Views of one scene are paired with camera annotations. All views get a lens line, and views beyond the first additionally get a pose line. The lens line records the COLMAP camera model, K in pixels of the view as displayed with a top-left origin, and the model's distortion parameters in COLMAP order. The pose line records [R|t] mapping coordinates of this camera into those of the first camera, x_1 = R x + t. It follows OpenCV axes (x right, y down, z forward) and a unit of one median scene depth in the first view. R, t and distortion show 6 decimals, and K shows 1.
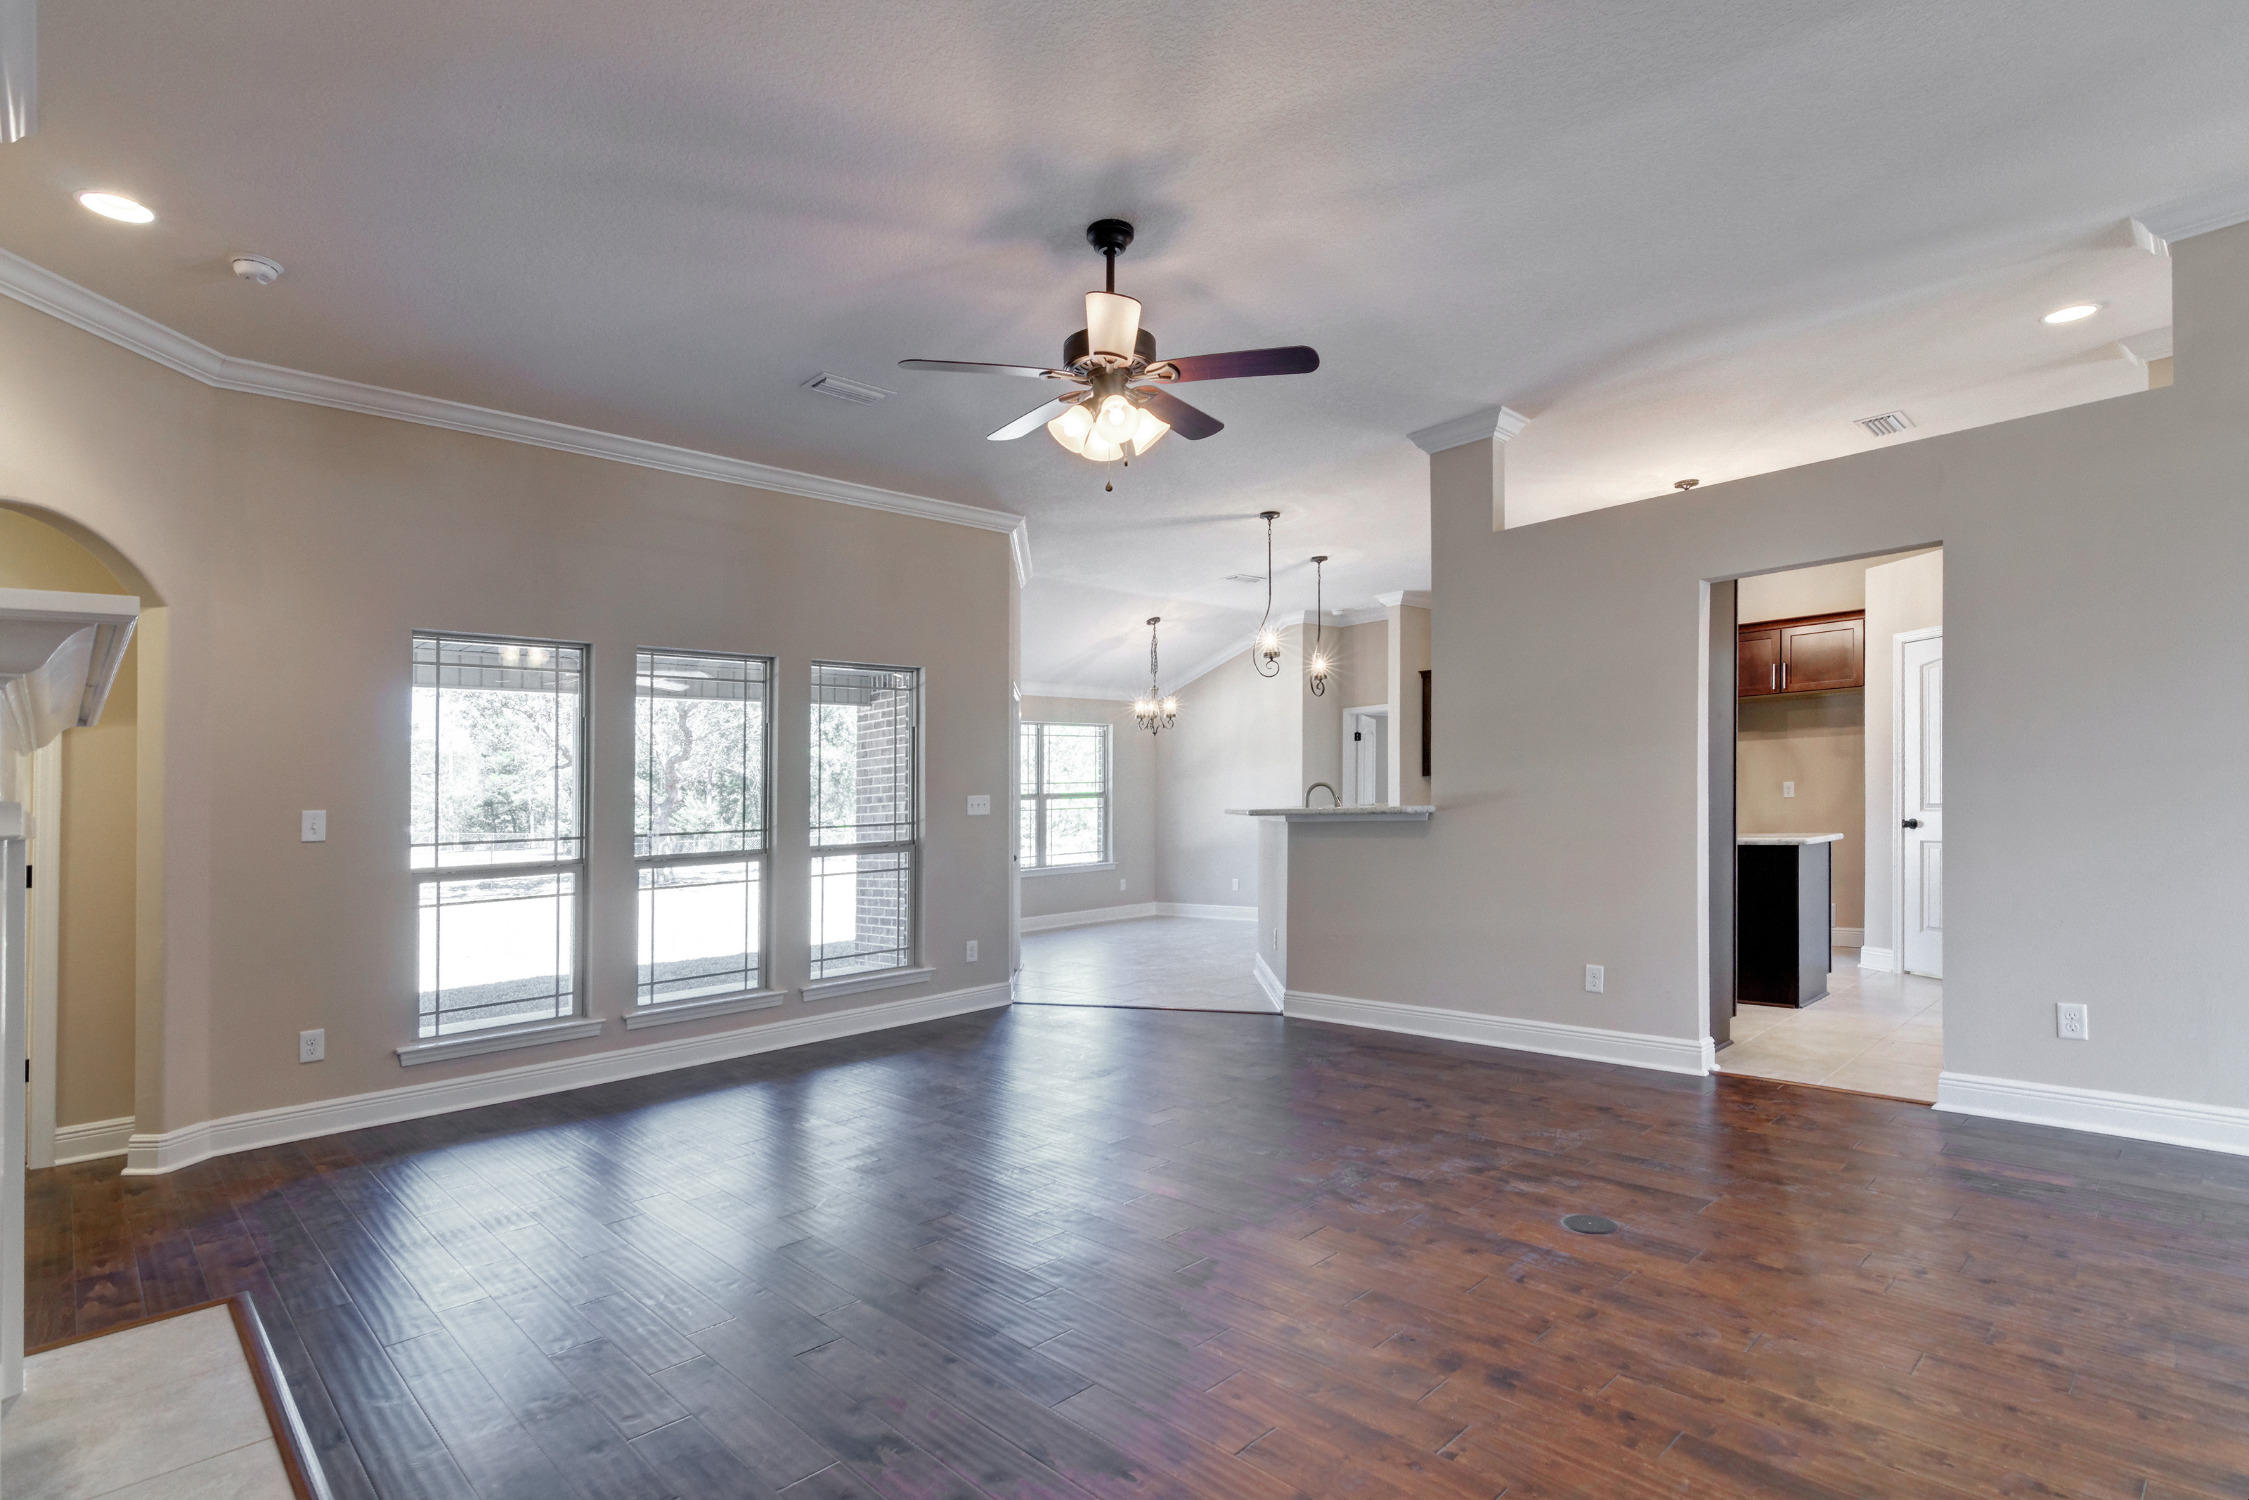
lens RADIAL K [[1095.2, 0, 1121.4], [0, 1095.2, 820.3], [0, 0, 1]] dist [-0.001519, 0.000149]
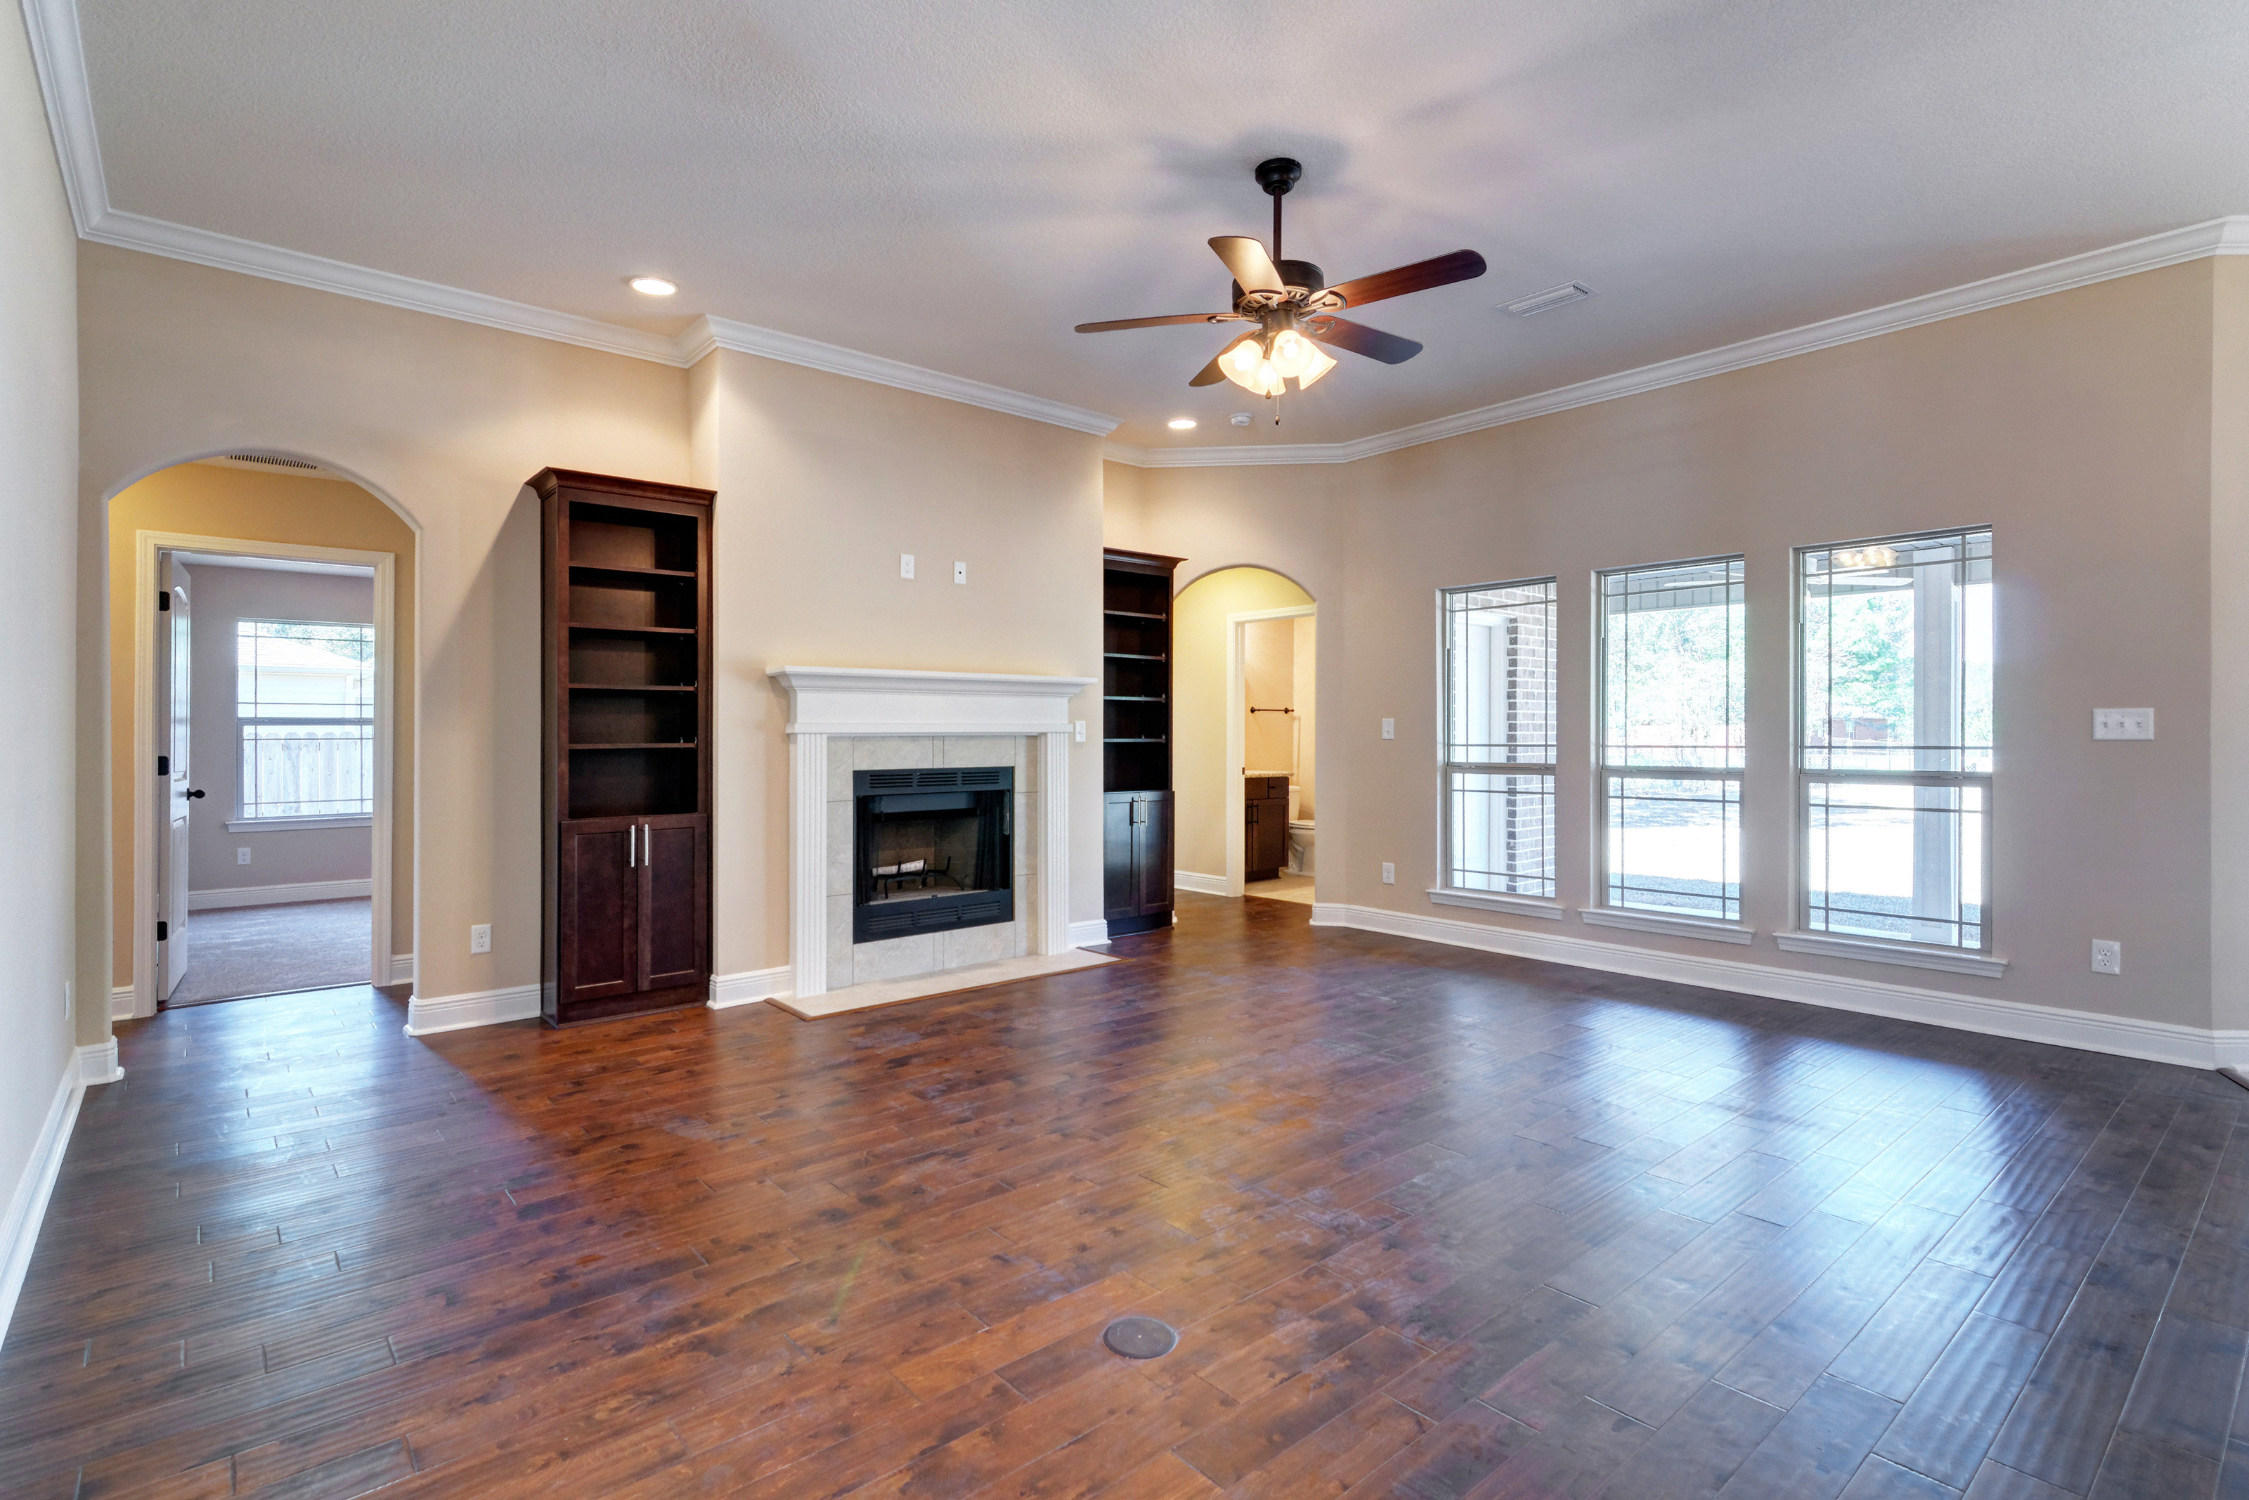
lens RADIAL K [[1086.7, 0, 1119.6], [0, 1086.7, 723.6], [0, 0, 1]] dist [0.020227, 0.000259]
pose [[-0.054558, 0.025596, -0.998182, 0.800533], [-0.007675, 0.999631, 0.026053, -0.039964], [0.998481, 0.009082, -0.054341, 0.716713]]
